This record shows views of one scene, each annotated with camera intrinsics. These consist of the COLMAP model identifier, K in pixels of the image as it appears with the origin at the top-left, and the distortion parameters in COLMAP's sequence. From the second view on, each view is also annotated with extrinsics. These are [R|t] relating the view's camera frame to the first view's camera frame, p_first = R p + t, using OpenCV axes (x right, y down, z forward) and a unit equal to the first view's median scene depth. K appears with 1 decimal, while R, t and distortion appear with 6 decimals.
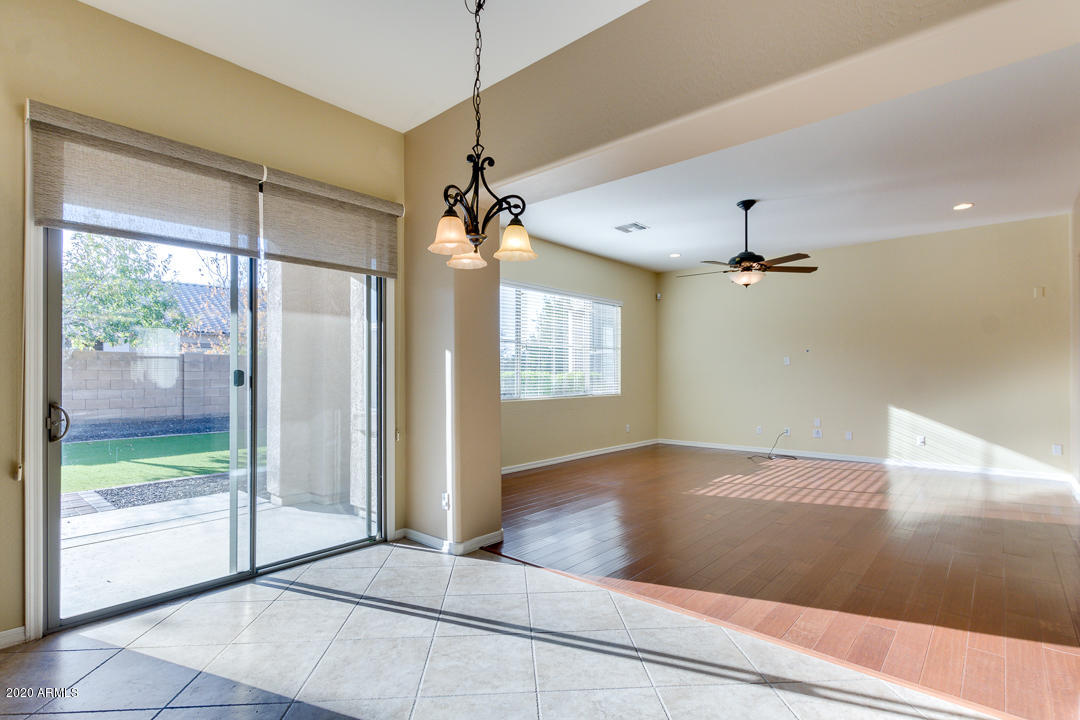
lens RADIAL K [[521.4, 0, 542.5], [0, 521.4, 368.9], [0, 0, 1]] dist [0.004147, 0.000196]
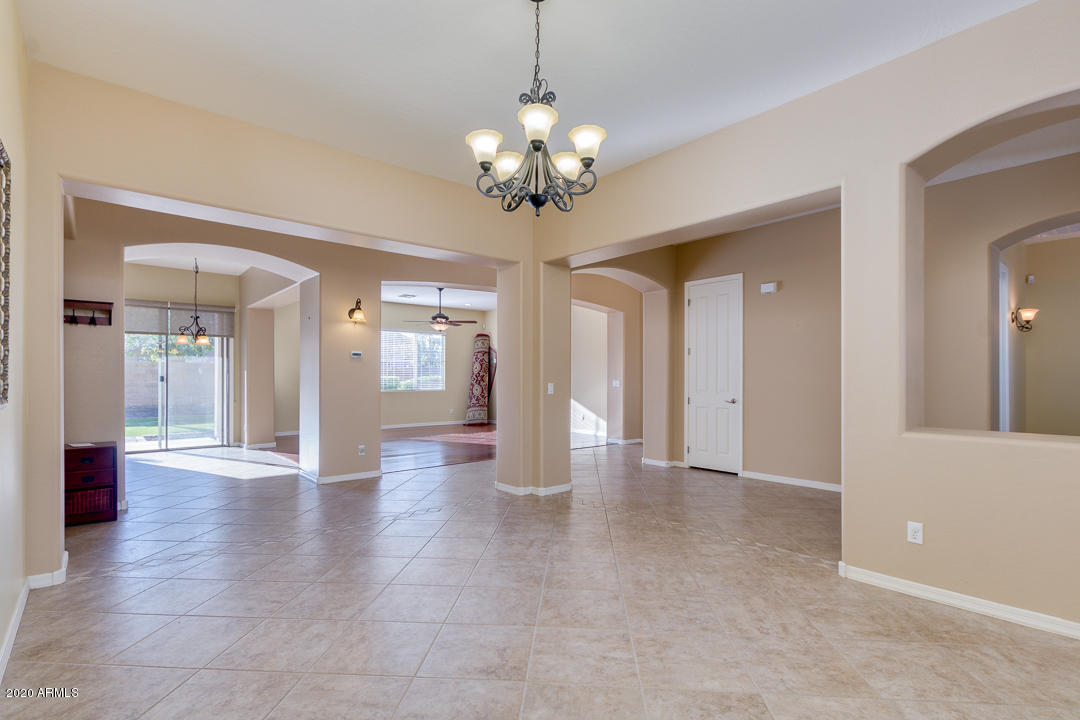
lens RADIAL K [[521.4, 0, 546.2], [0, 521.4, 376.5], [0, 0, 1]] dist [0.004147, 0.000196]
pose [[0.990980, -0.000802, -0.134006, 1.674859], [0.001580, 0.999983, 0.005697, -0.006289], [0.133999, -0.005857, 0.990964, -1.359740]]
